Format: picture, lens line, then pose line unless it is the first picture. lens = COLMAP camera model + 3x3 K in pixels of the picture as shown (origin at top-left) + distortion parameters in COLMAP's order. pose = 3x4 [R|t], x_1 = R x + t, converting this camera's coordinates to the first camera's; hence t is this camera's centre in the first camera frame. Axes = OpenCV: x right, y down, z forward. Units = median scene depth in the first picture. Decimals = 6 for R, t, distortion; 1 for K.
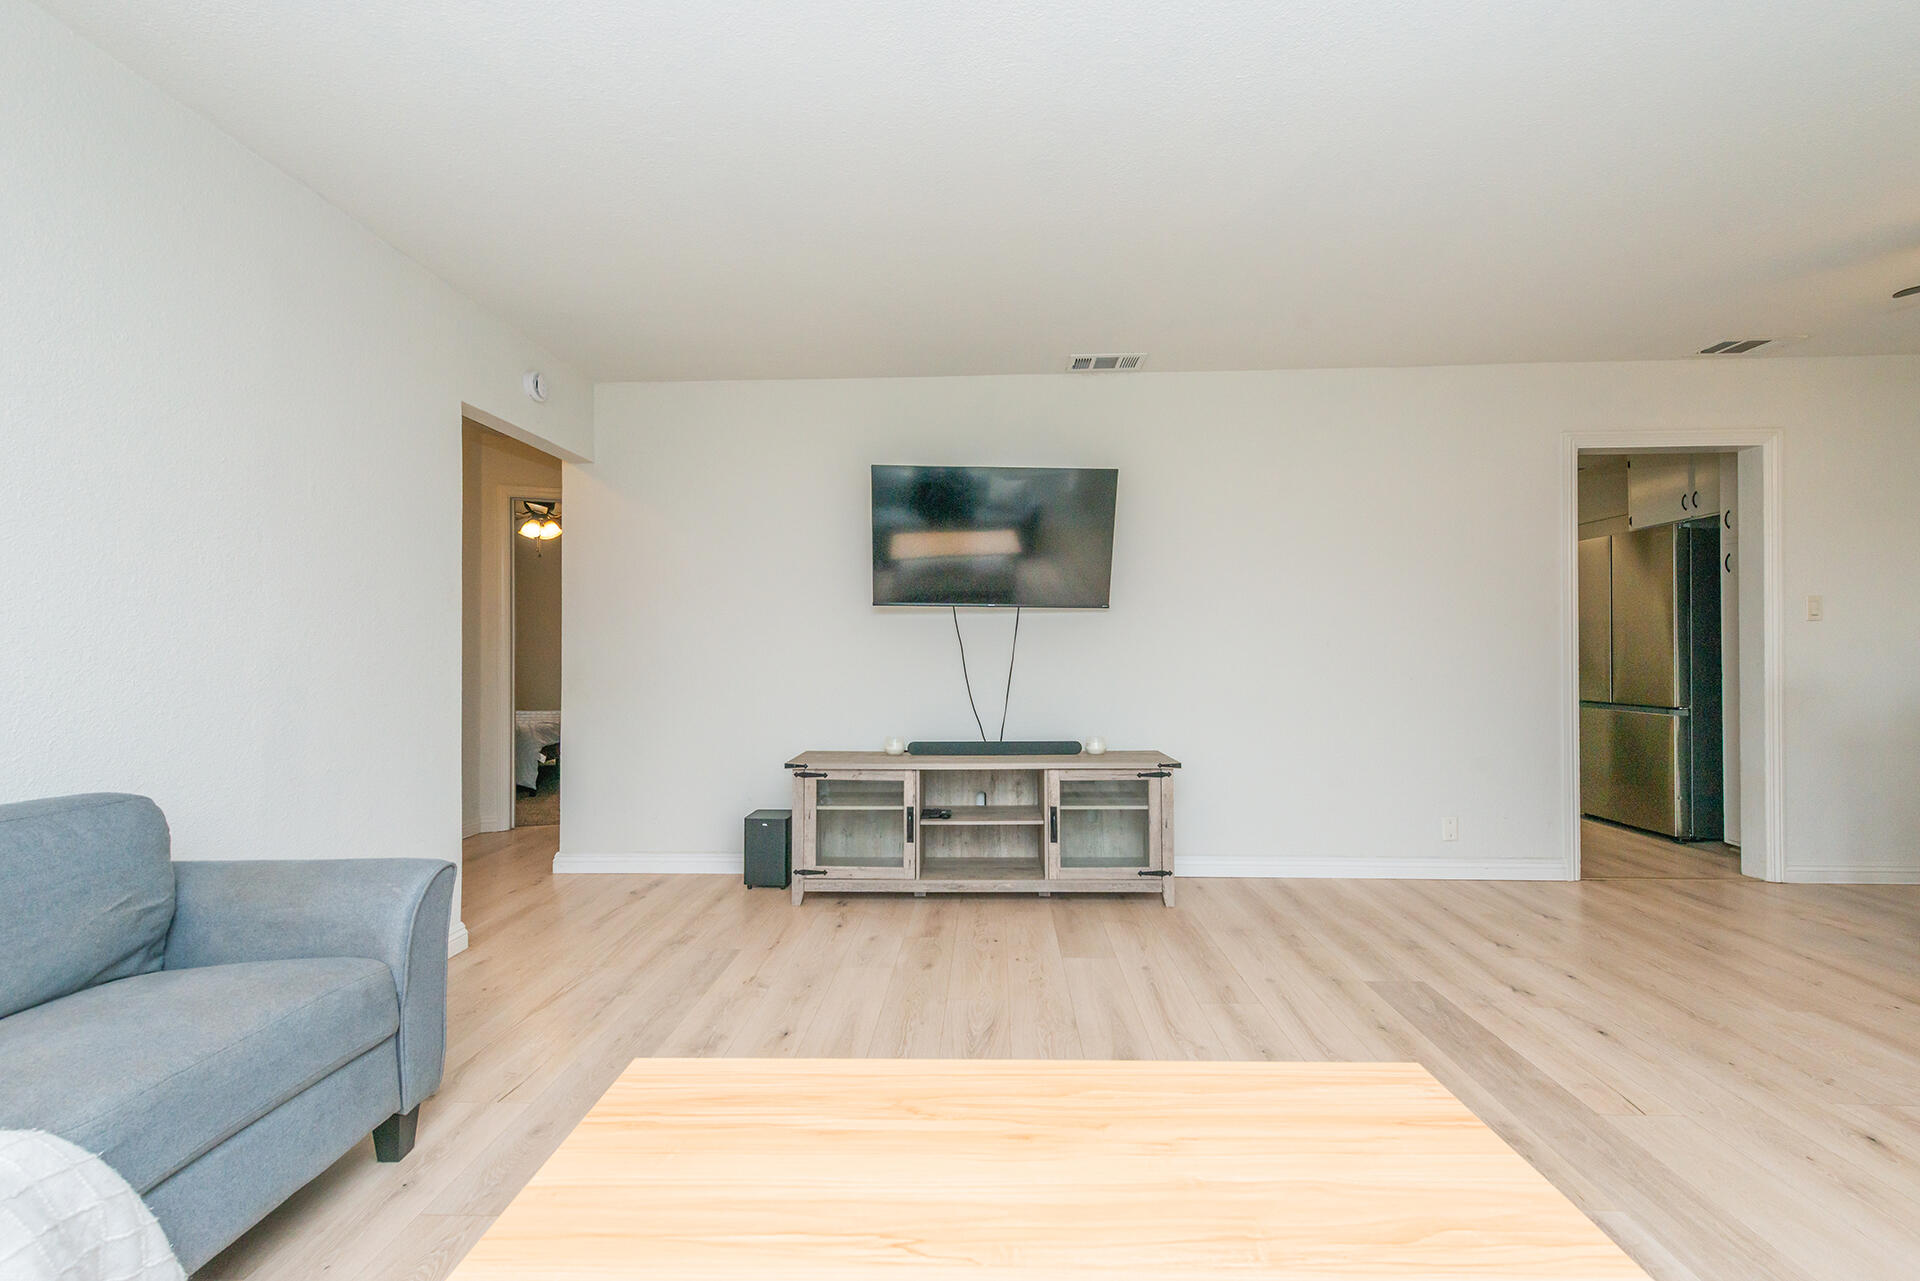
lens RADIAL K [[745.4, 0, 958.8], [0, 745.4, 645.4], [0, 0, 1]] dist [0.013273, -0.005249]
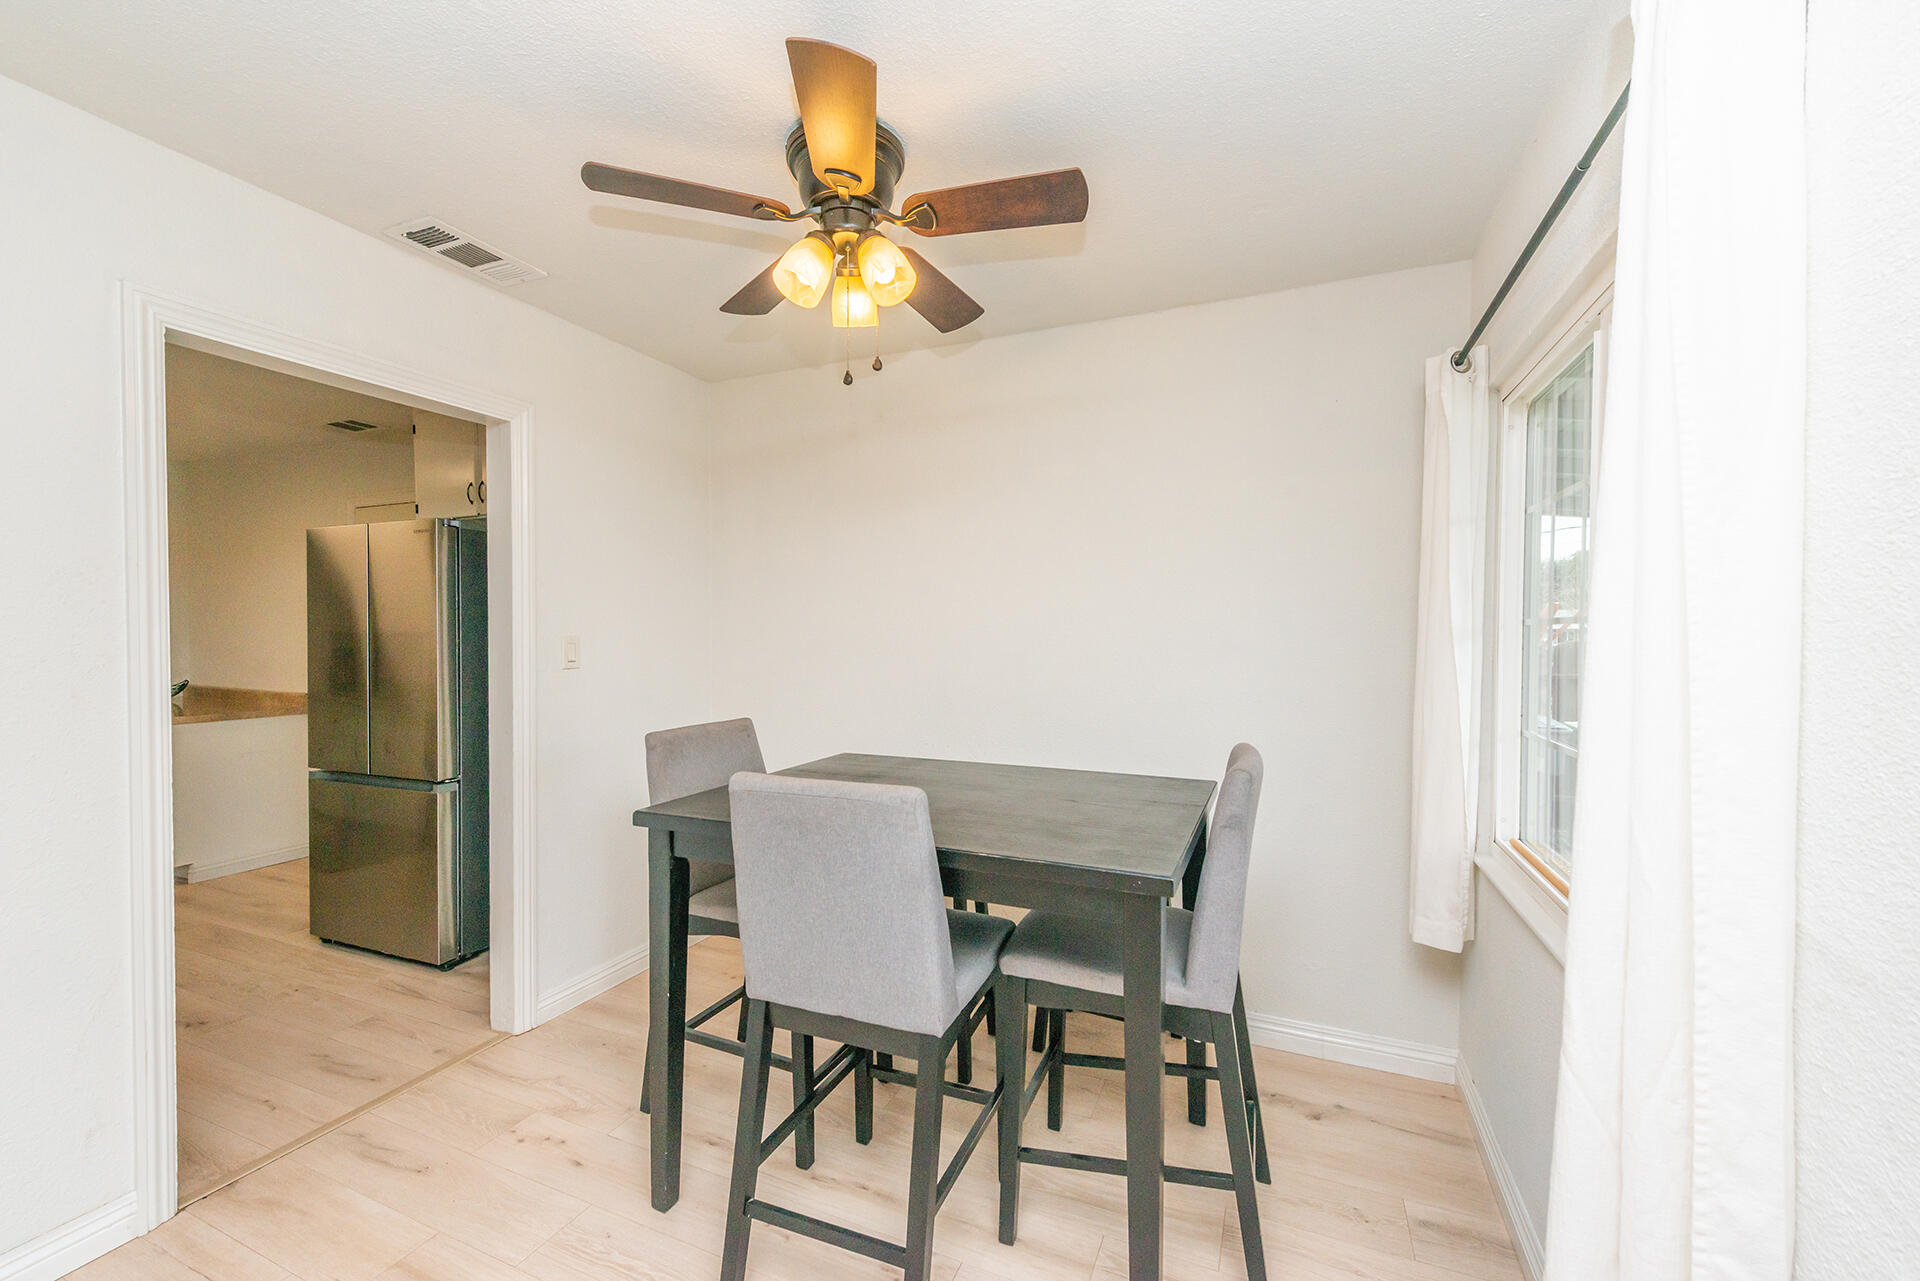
lens RADIAL K [[745.4, 0, 958.8], [0, 745.4, 645.4], [0, 0, 1]] dist [0.013273, -0.005249]
pose [[0.352483, -0.013805, 0.935717, 0.611101], [-0.010174, 0.999776, 0.018582, -0.081217], [-0.935763, -0.016070, 0.352263, 0.390224]]
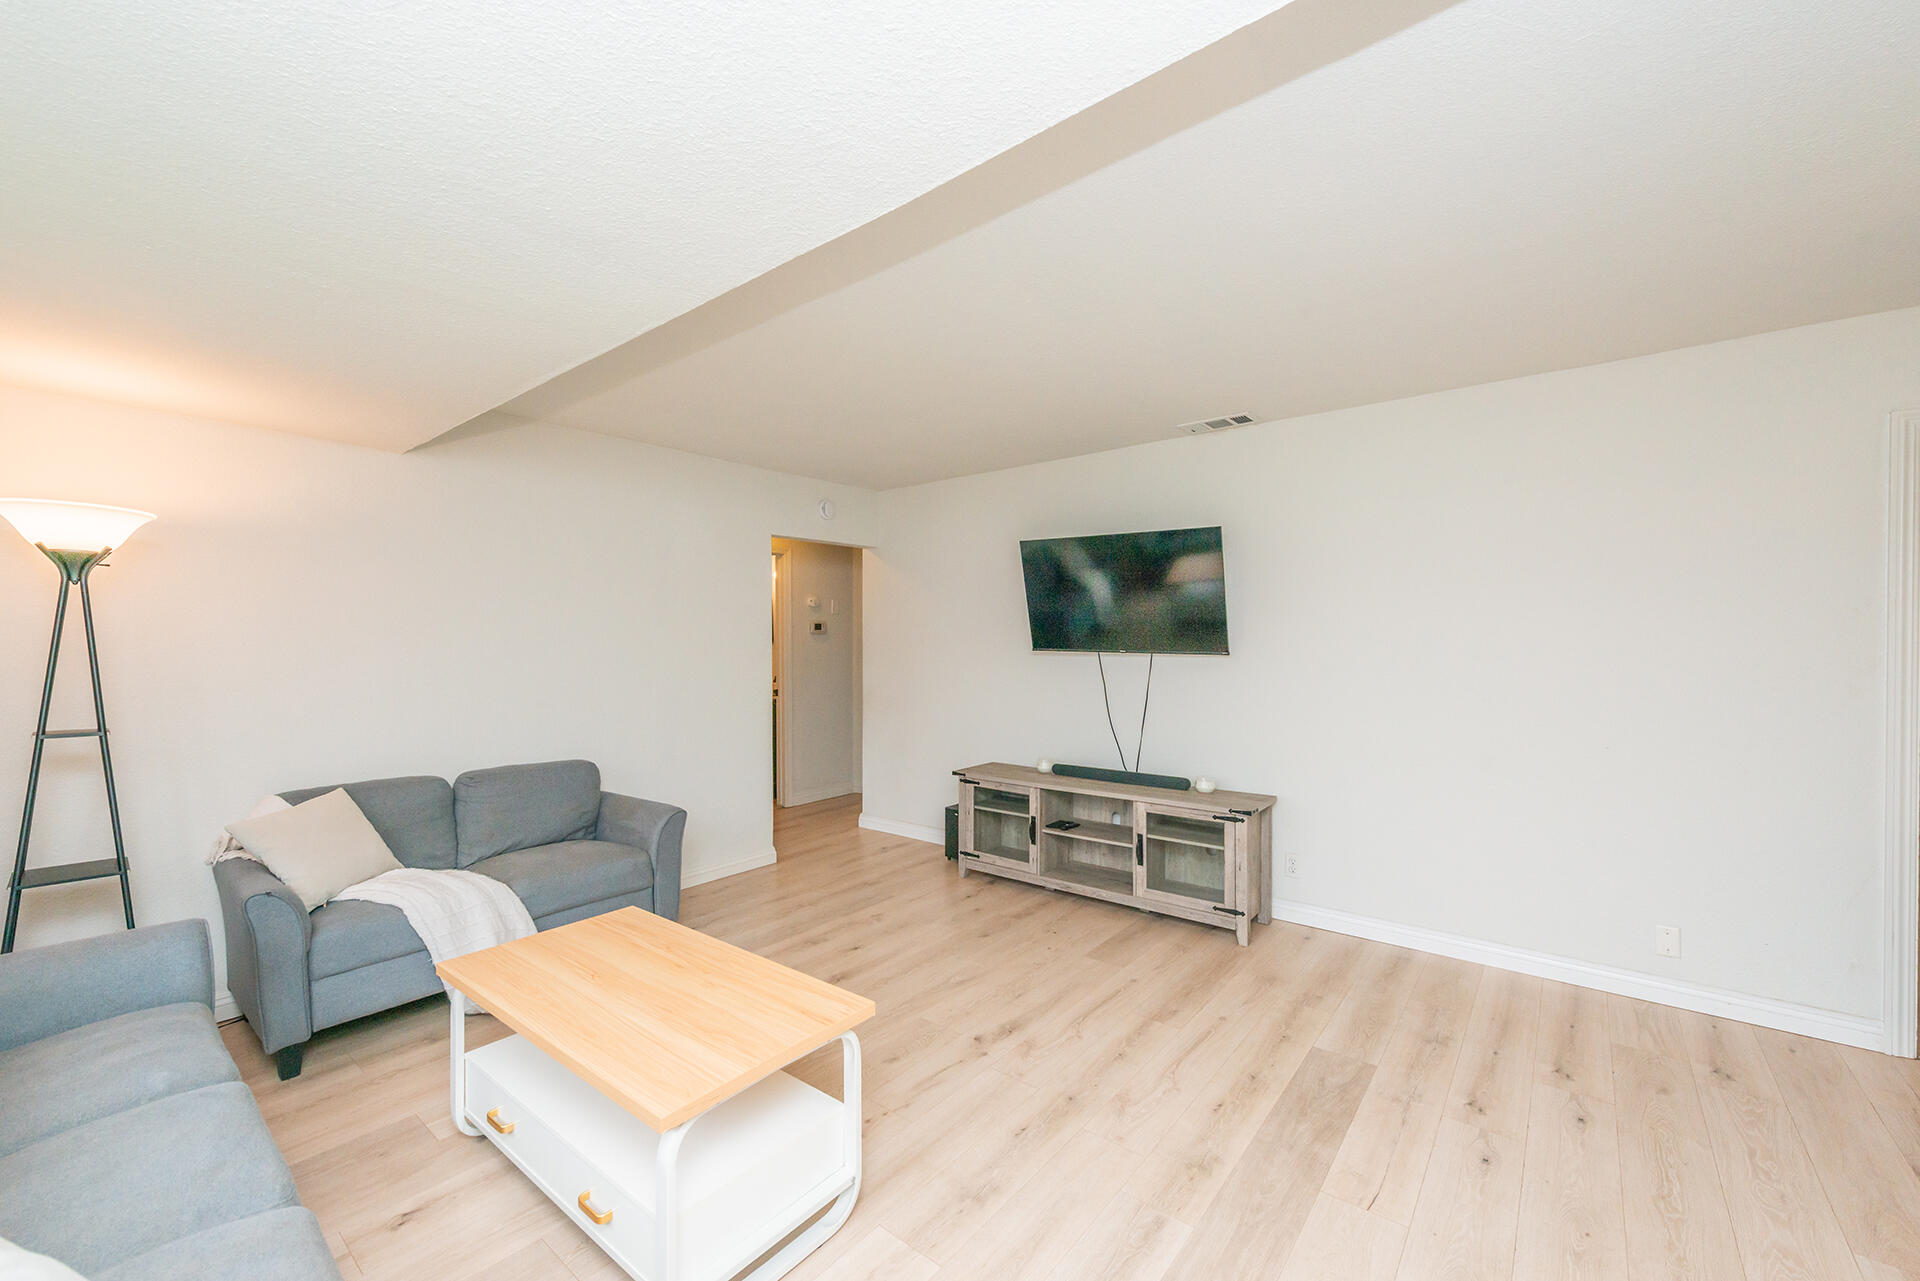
lens RADIAL K [[745.4, 0, 958.8], [0, 745.4, 645.4], [0, 0, 1]] dist [0.013273, -0.005249]
pose [[0.807025, 0.005707, -0.590490, 0.575169], [0.004984, 0.999852, 0.016475, -0.092491], [0.590497, -0.016239, 0.806877, -0.081418]]
